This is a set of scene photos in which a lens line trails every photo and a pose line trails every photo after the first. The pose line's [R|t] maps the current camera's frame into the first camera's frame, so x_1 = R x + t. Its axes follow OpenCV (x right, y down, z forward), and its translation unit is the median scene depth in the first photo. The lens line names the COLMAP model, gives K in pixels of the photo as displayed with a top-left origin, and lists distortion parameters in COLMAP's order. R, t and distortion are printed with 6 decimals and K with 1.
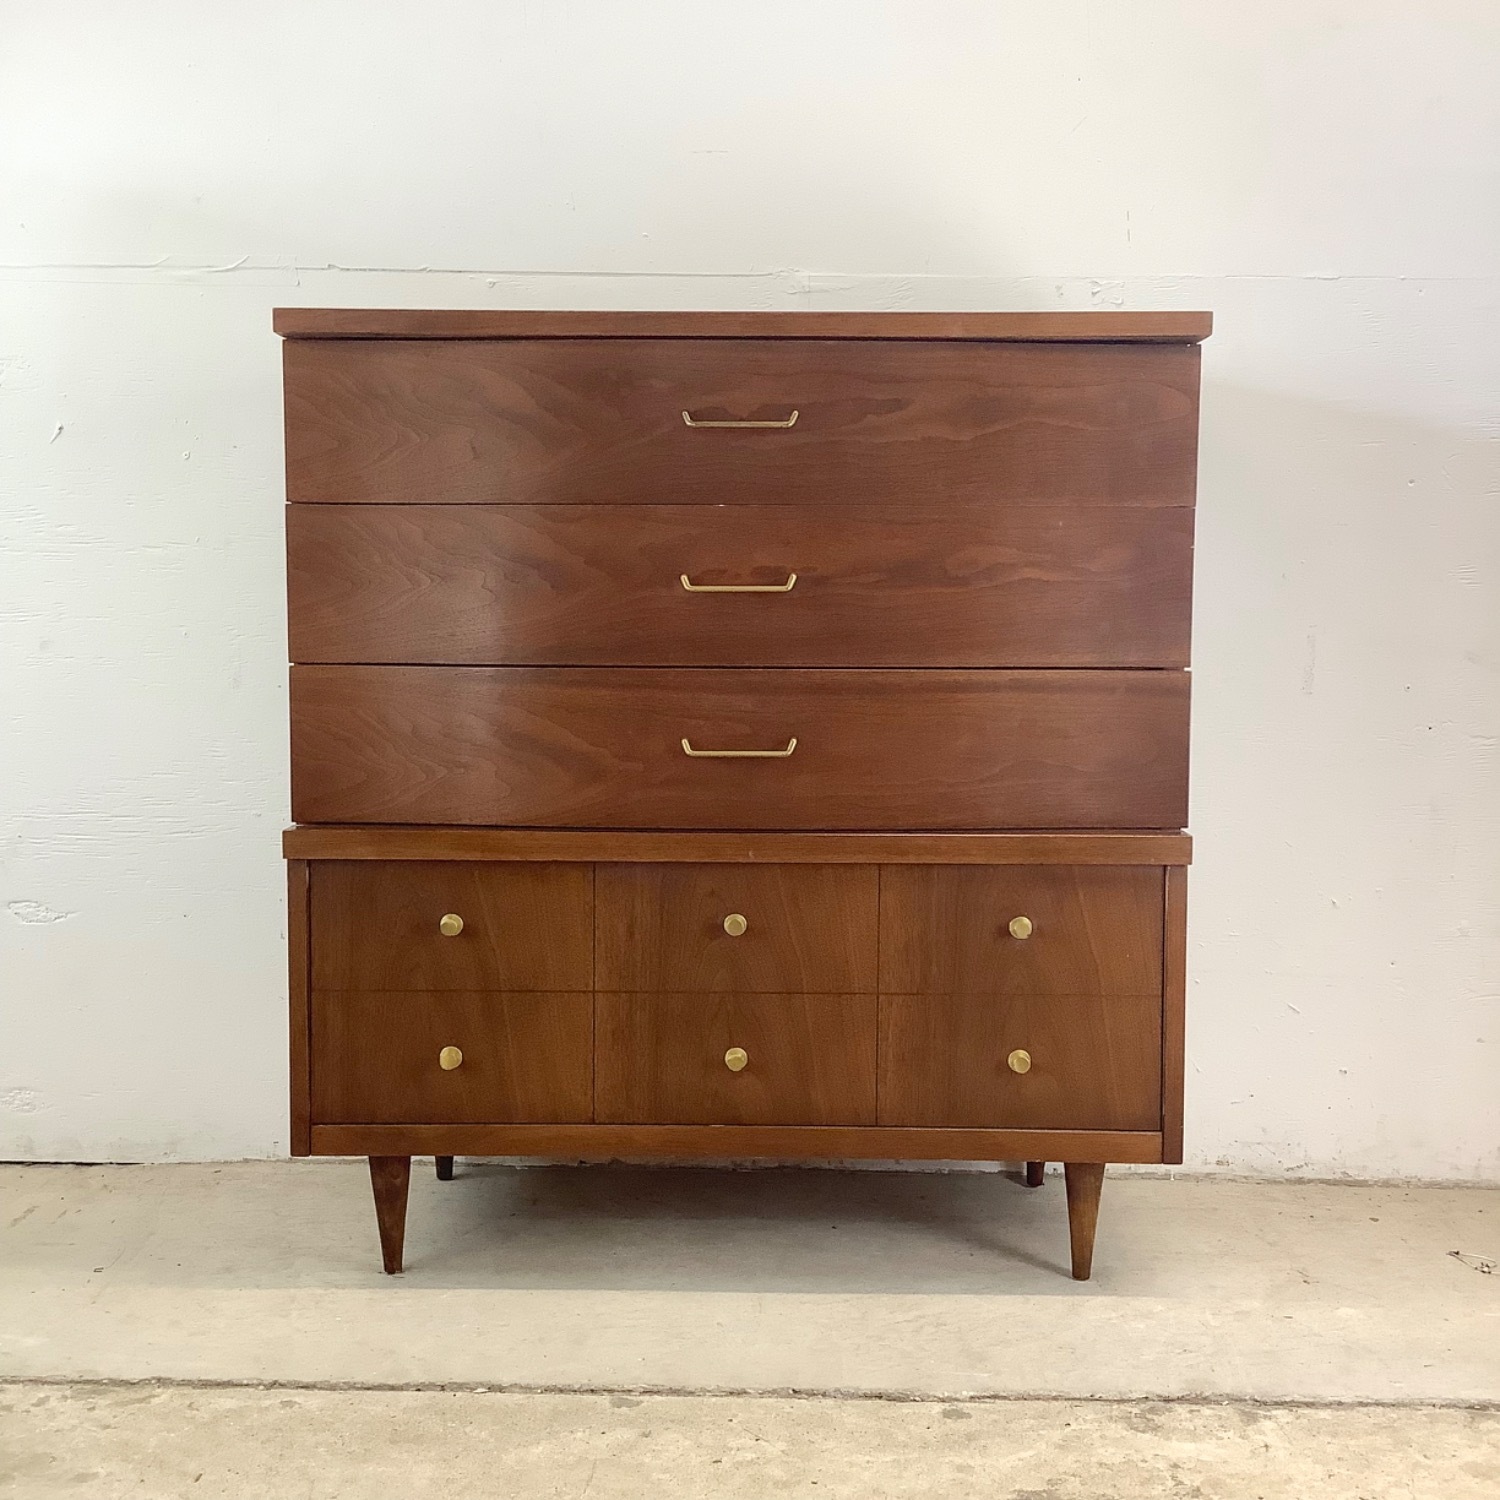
lens RADIAL K [[1820.6, 0, 745.7], [0, 1820.6, 744.1], [0, 0, 1]] dist [0.137649, -0.334682]
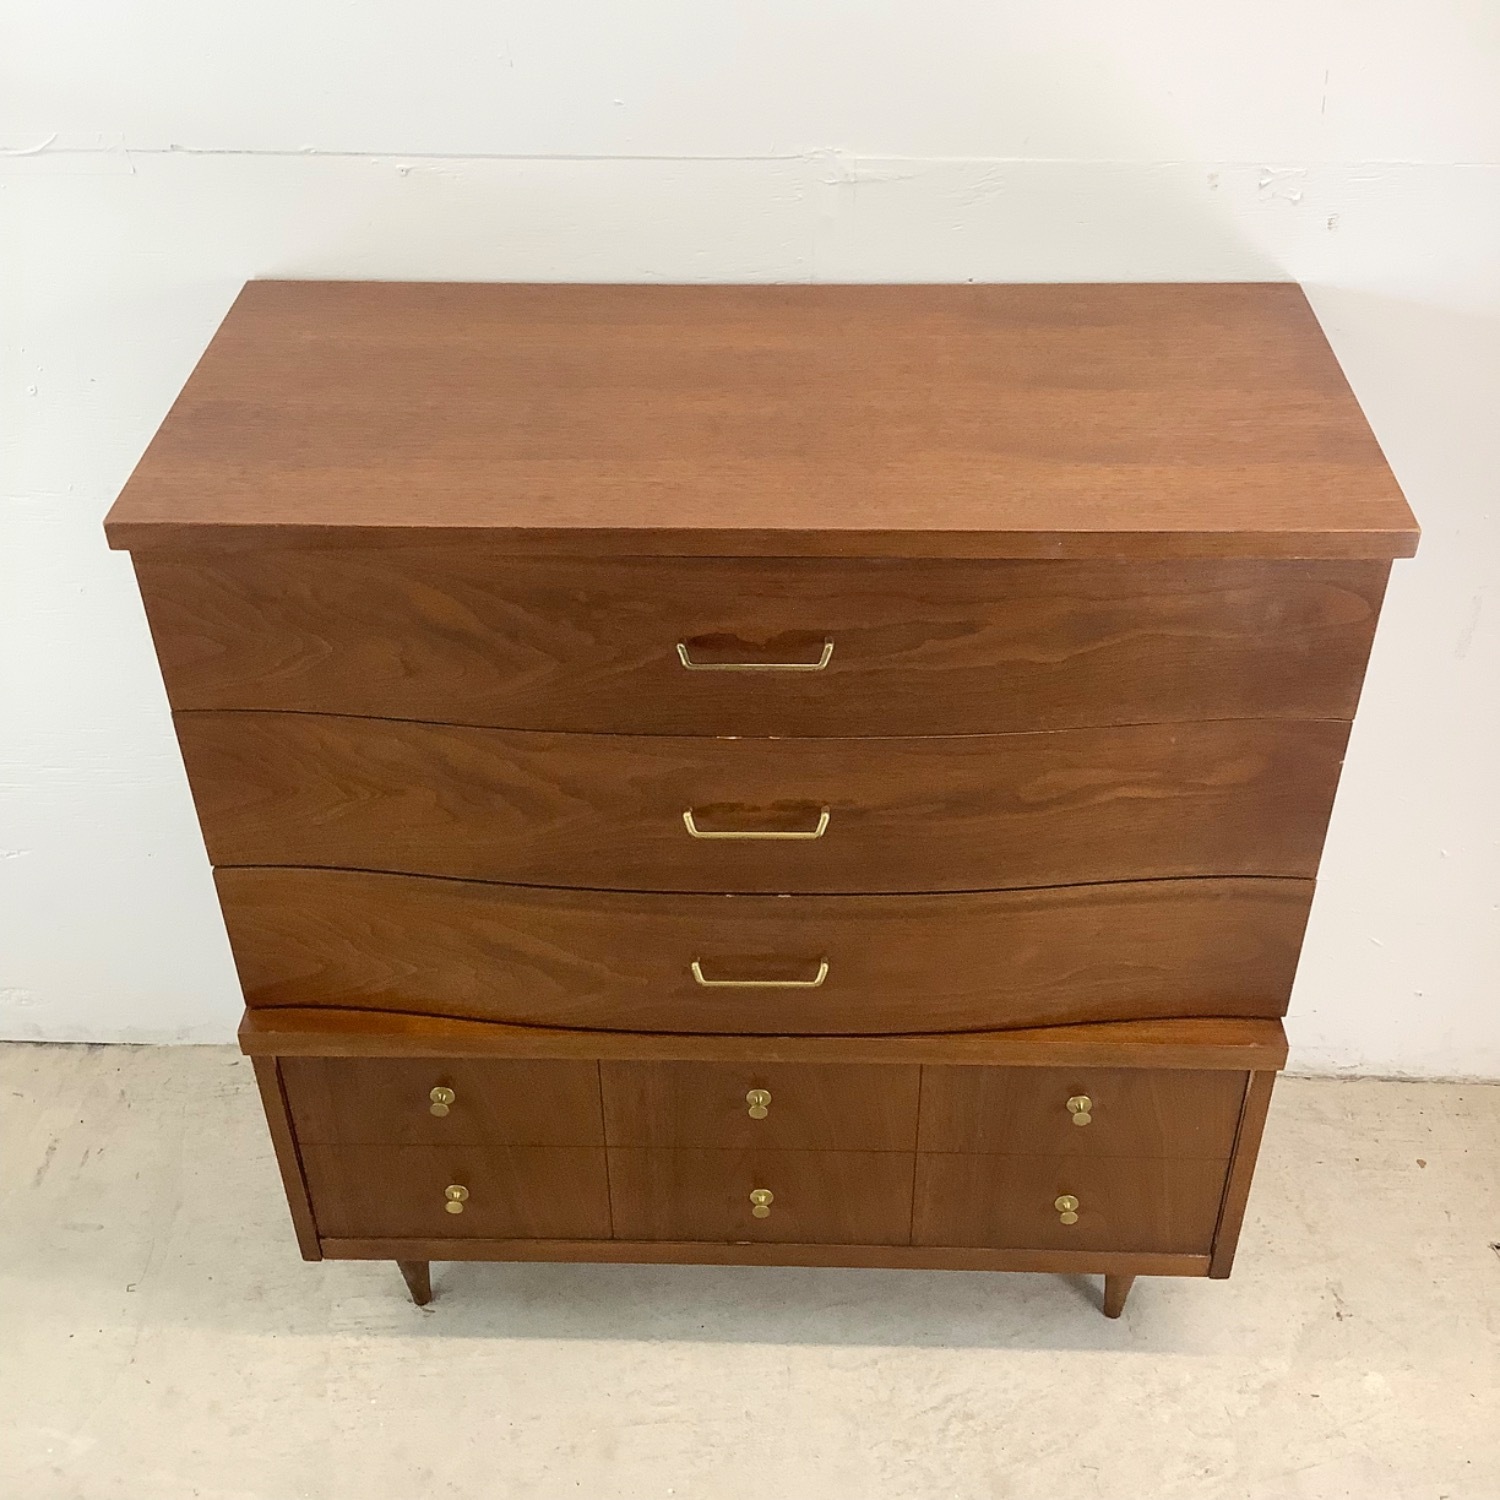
lens RADIAL K [[1820.6, 0, 745.7], [0, 1820.6, 744.1], [0, 0, 1]] dist [0.137649, -0.334682]
pose [[0.999669, -0.004151, -0.025390, 0.011431], [0.017342, 0.837715, 0.545833, -0.533874], [0.019004, -0.546092, 0.837509, 0.343223]]
